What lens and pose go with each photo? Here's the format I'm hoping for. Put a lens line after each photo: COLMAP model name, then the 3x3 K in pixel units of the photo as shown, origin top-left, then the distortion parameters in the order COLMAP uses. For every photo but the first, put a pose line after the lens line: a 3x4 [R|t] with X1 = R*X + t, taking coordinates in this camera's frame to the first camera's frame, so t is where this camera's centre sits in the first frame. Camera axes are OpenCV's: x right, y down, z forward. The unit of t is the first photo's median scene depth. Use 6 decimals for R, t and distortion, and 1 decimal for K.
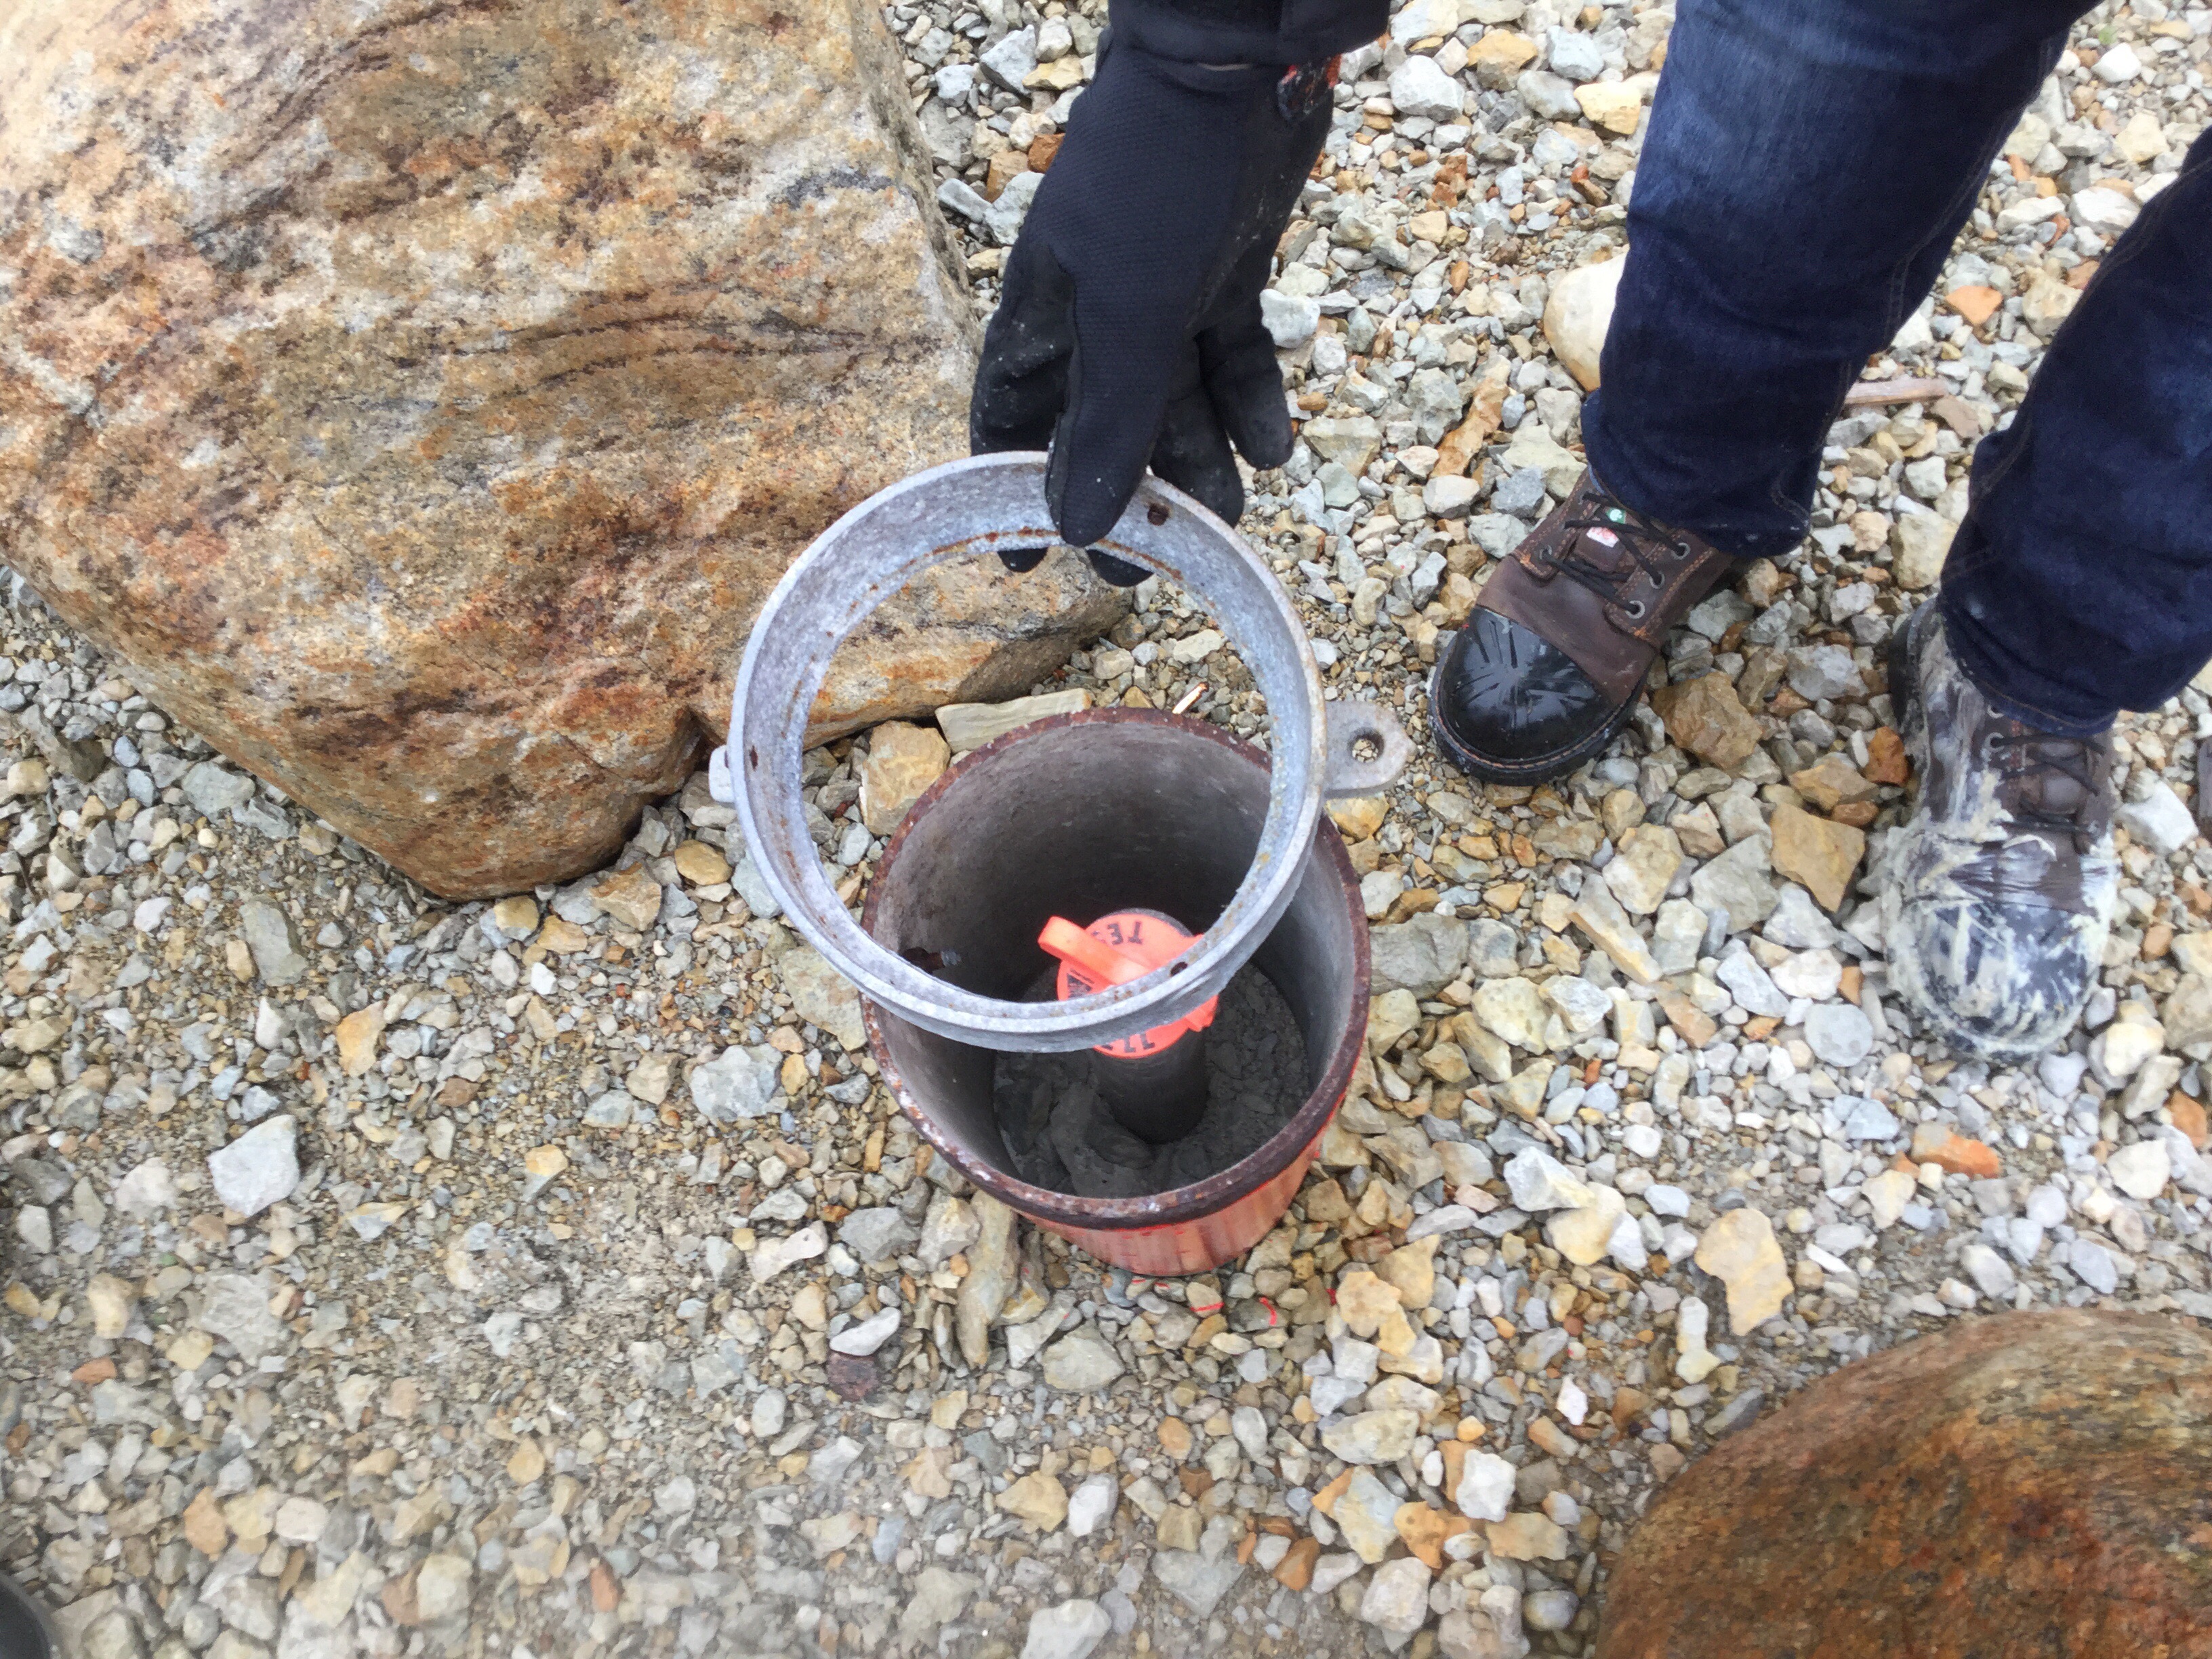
lens RADIAL K [[1971.4, 0, 1111.0], [0, 1971.4, 830.3], [0, 0, 1]] dist [0.137819, -0.284713]
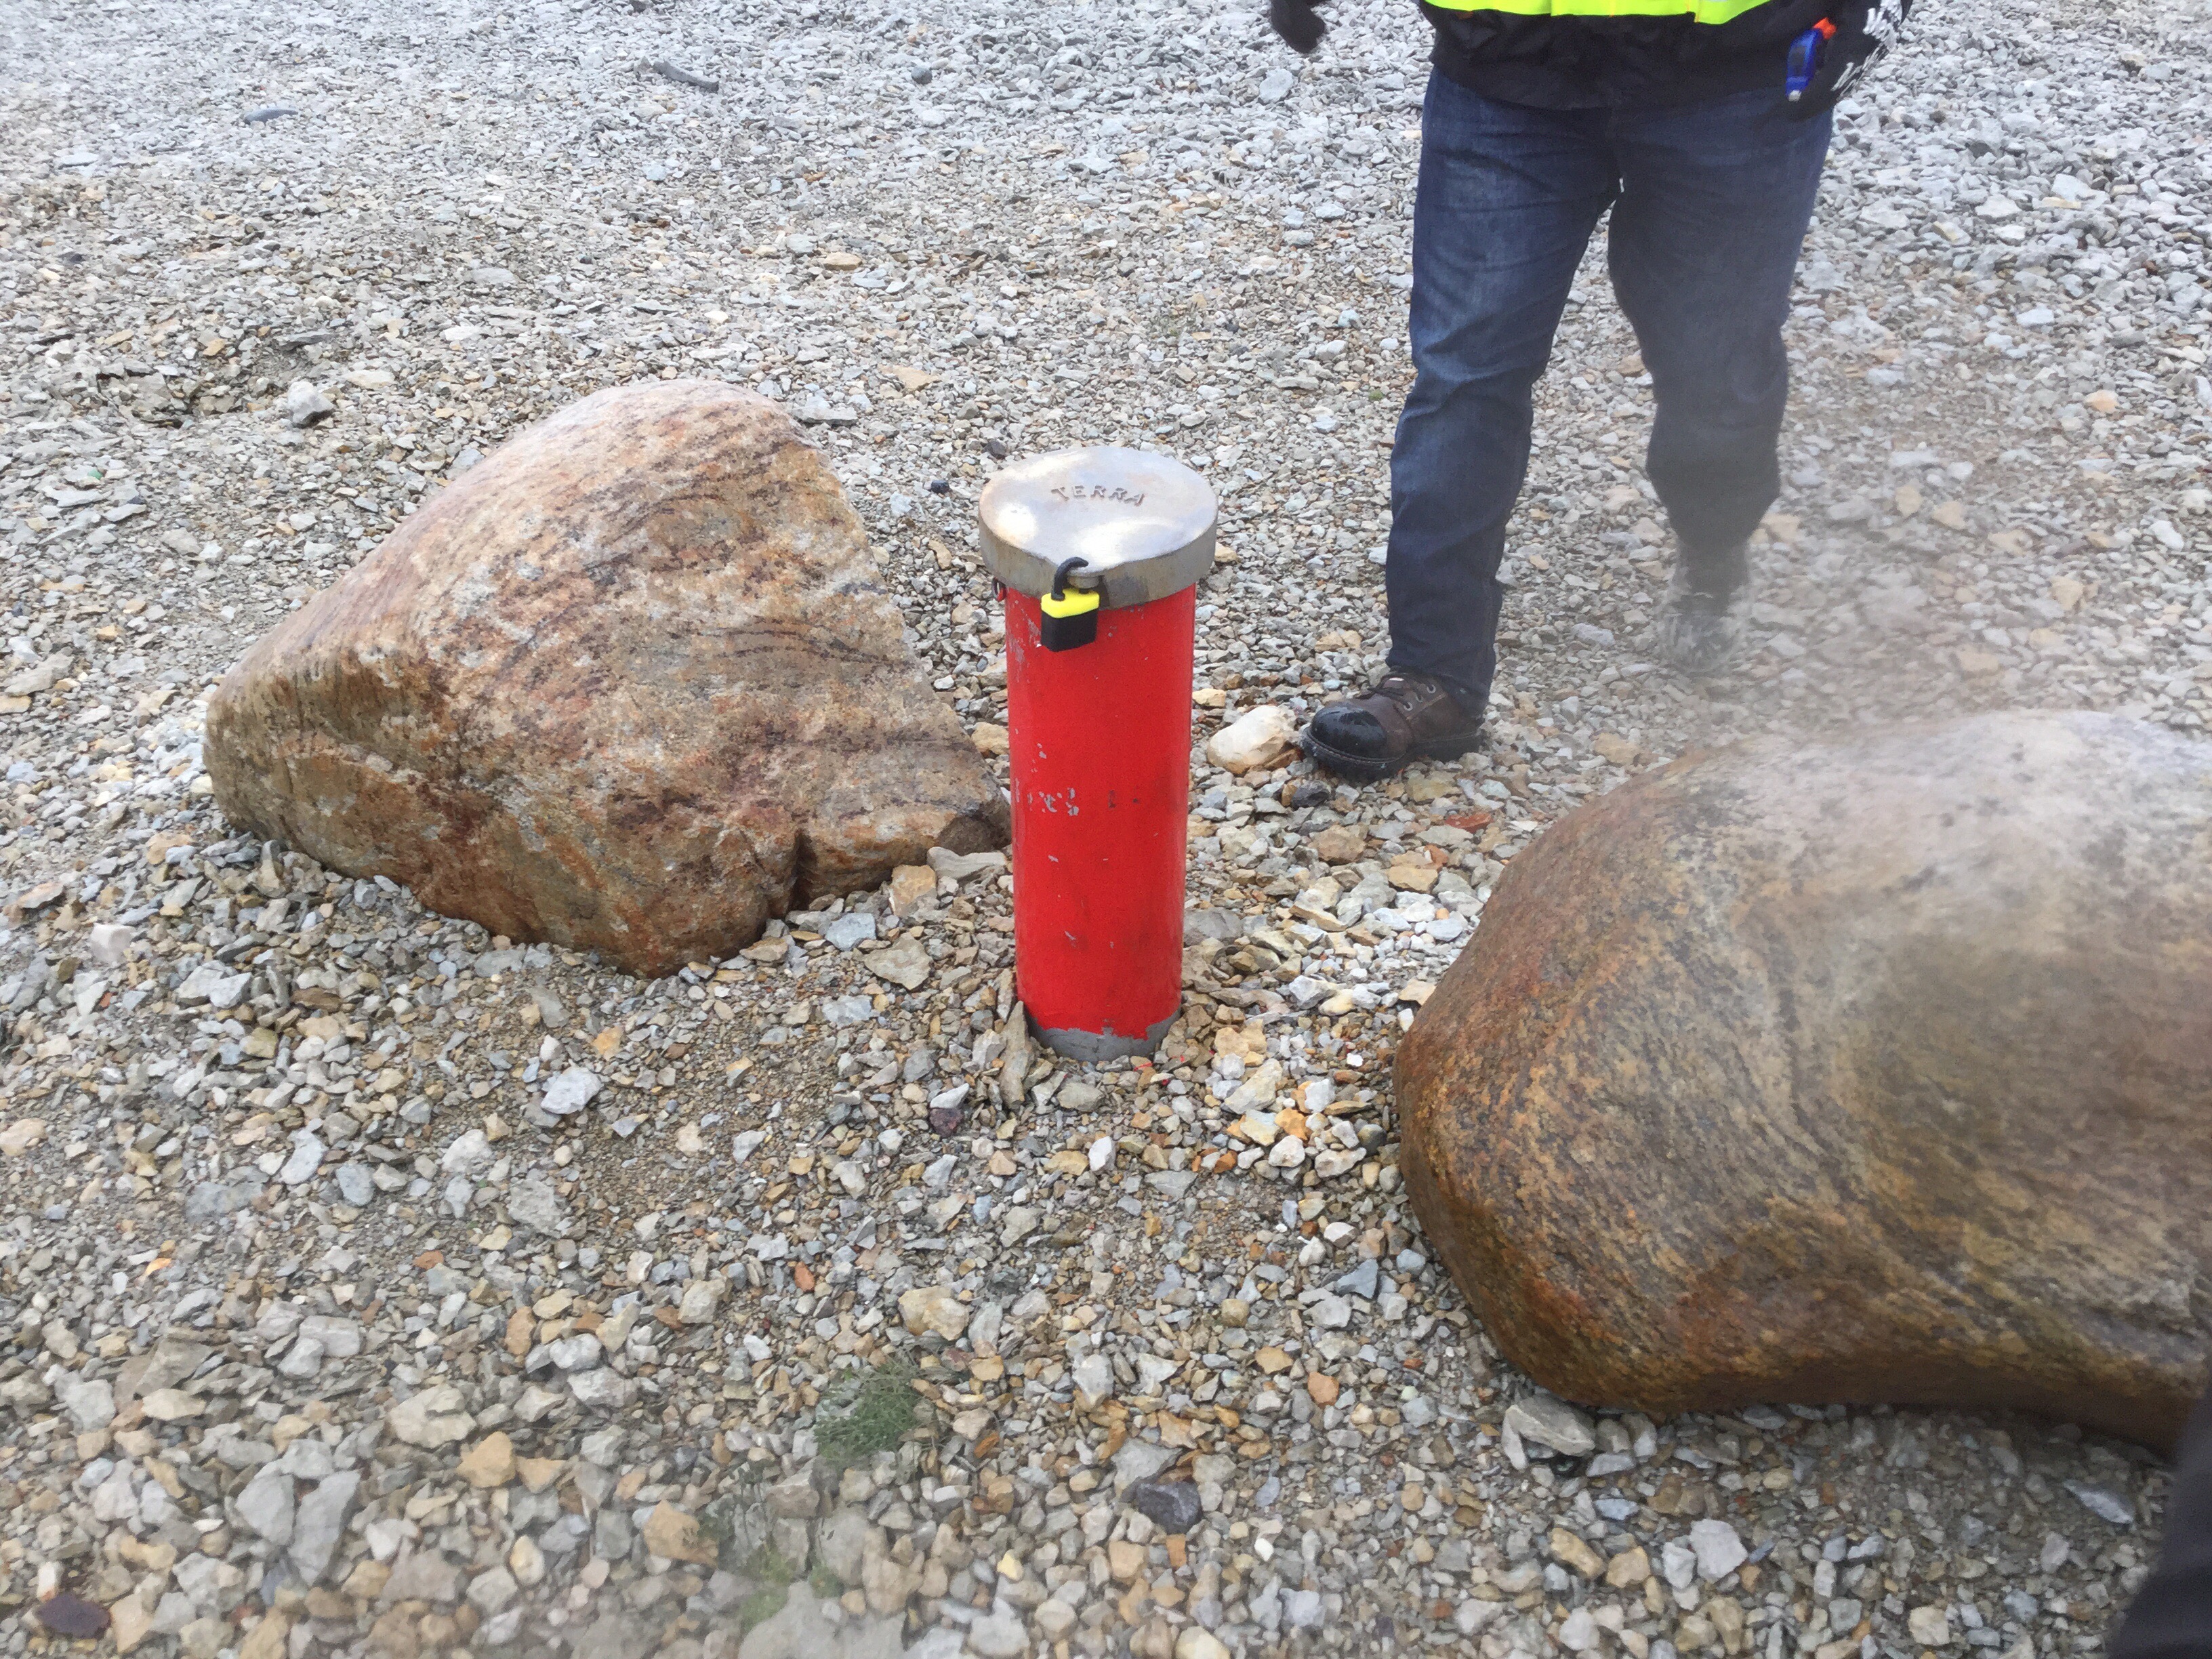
lens RADIAL K [[1977.3, 0, 1111.2], [0, 1977.3, 824.1], [0, 0, 1]] dist [0.142406, -0.289551]
pose [[0.974056, -0.087629, 0.208651, -0.312408], [0.199680, 0.766684, -0.610184, 1.097451], [-0.106500, 0.636017, 0.764291, -0.434046]]
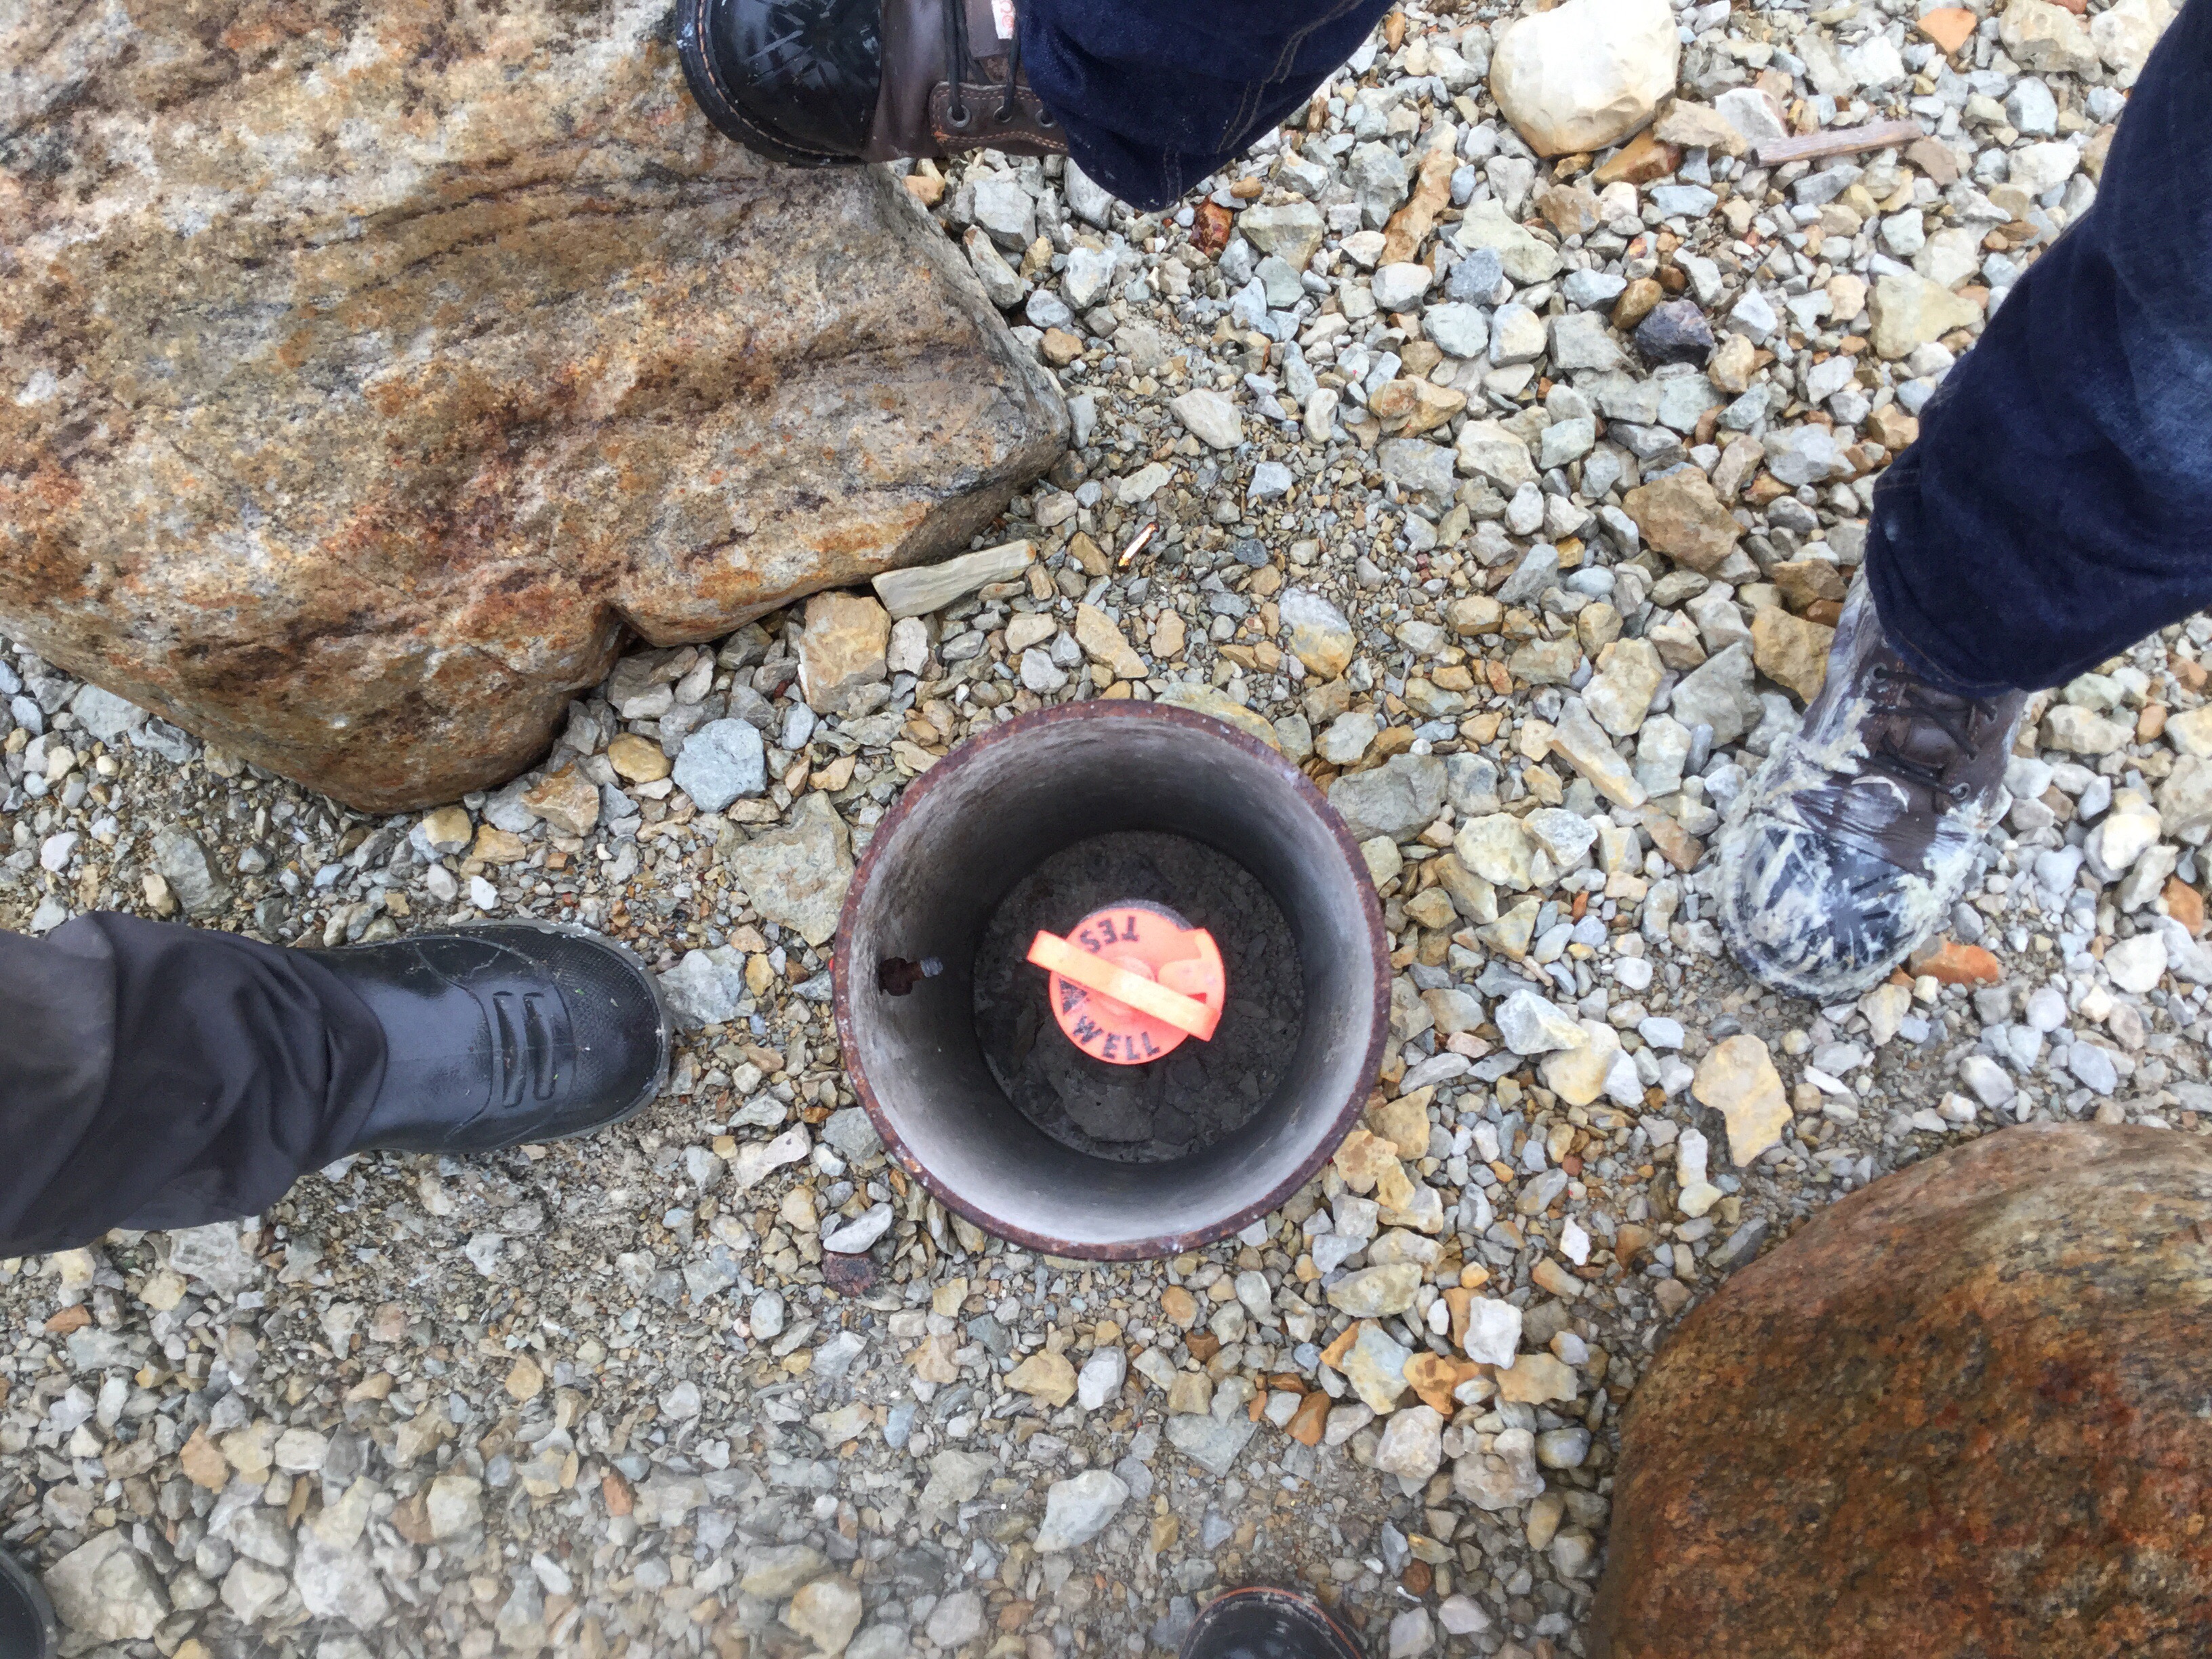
lens RADIAL K [[1977.3, 0, 1111.2], [0, 1977.3, 824.1], [0, 0, 1]] dist [0.142406, -0.289551]
pose [[0.996785, -0.075793, 0.025968, -0.009171], [0.071305, 0.987031, 0.143825, -0.075964], [-0.036532, -0.141511, 0.989262, 0.050463]]
